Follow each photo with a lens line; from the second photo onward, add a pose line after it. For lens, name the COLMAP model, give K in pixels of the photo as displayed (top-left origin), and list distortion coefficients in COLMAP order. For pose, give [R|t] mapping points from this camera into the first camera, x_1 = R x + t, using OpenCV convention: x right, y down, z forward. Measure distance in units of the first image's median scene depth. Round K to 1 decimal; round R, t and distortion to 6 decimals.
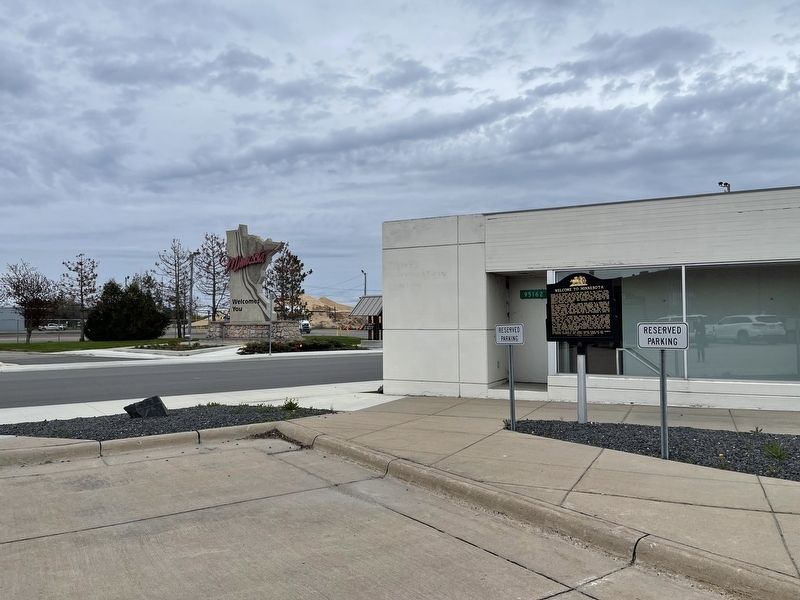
lens RADIAL K [[609.3, 0, 399.3], [0, 609.3, 298.9], [0, 0, 1]] dist [0.004887, 0.000595]
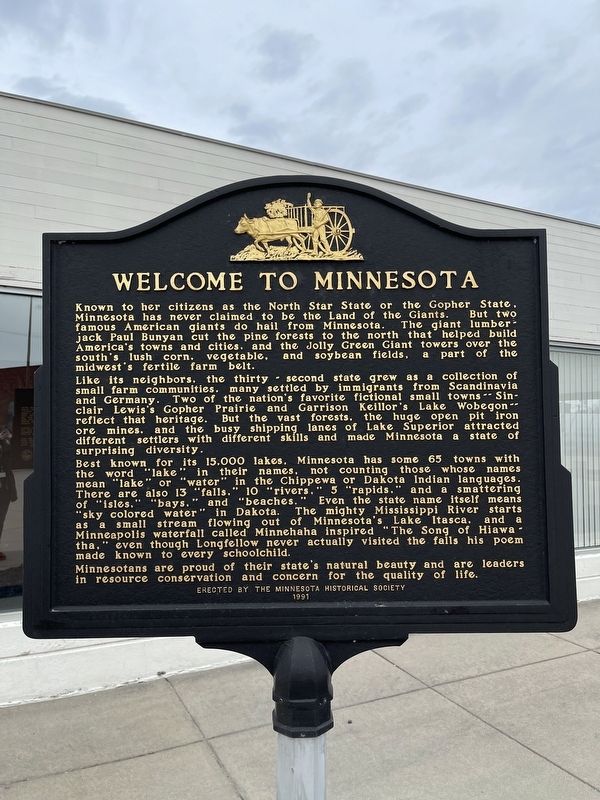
lens RADIAL K [[609.3, 0, 298.9], [0, 609.3, 401.0], [0, 0, 1]] dist [0.004887, 0.000595]
pose [[0.623650, 0.047412, 0.780265, 0.177884], [-0.043163, 0.998725, -0.026188, 0.017433], [-0.780511, -0.017347, 0.624901, 0.907822]]
